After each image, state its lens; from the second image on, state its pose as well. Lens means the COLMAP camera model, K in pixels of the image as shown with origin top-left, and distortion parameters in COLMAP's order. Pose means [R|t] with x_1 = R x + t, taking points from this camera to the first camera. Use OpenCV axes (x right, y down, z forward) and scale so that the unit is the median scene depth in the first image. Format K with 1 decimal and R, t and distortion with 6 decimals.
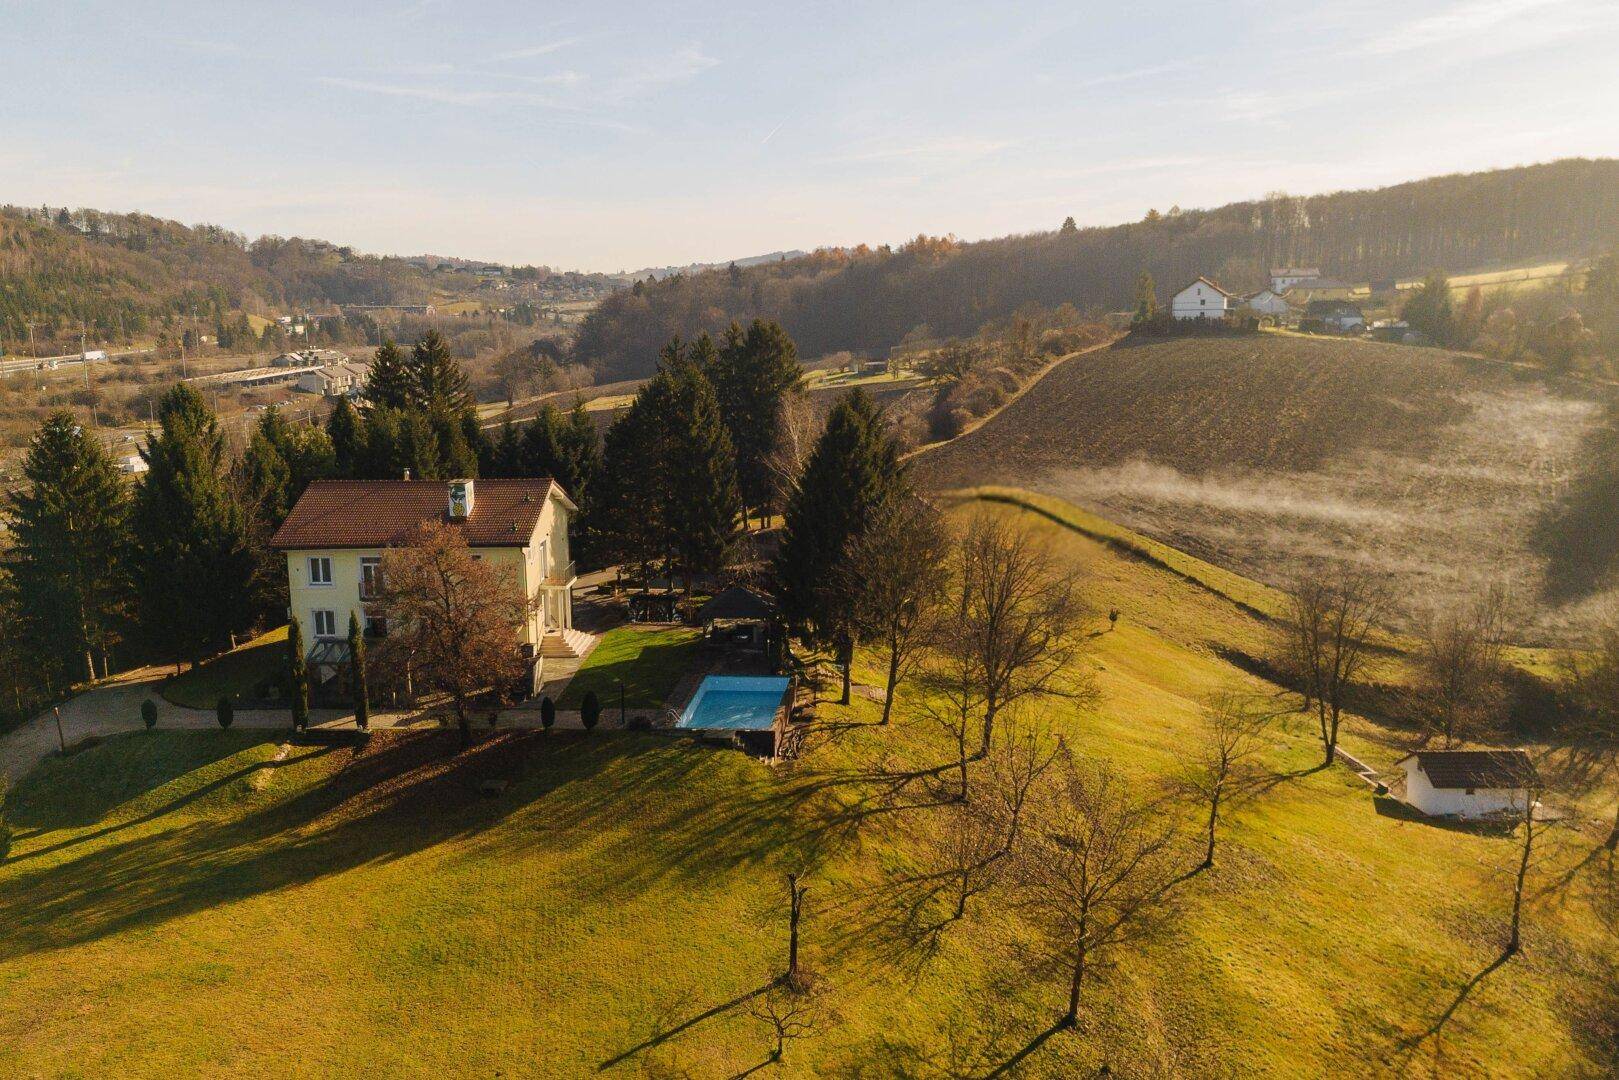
lens RADIAL K [[1337.3, 0, 809.5], [0, 1337.3, 540.0], [0, 0, 1]] dist [0.088291, -0.009266]
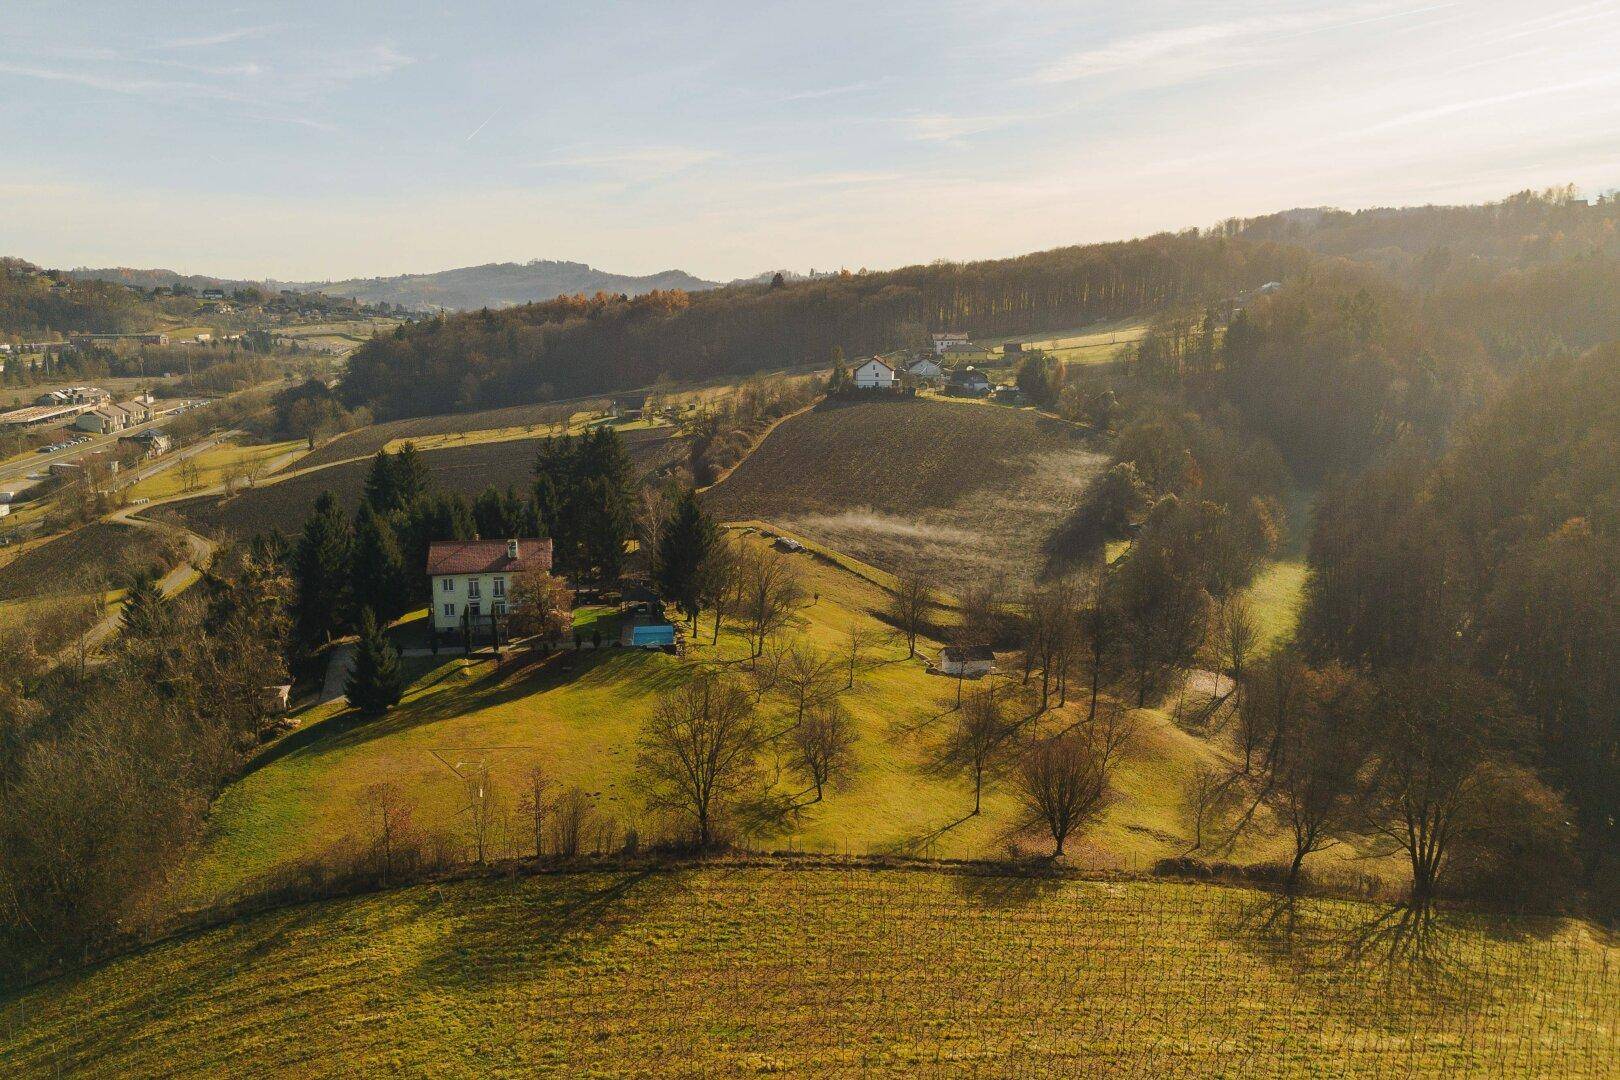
lens RADIAL K [[1338.1, 0, 810.0], [0, 1338.1, 540.0], [0, 0, 1]] dist [0.088291, -0.009266]
pose [[0.977690, -0.029381, 0.207989, -0.150118], [0.030173, 0.999544, -0.000635, -0.018517], [-0.207875, 0.006896, 0.978131, -0.735790]]
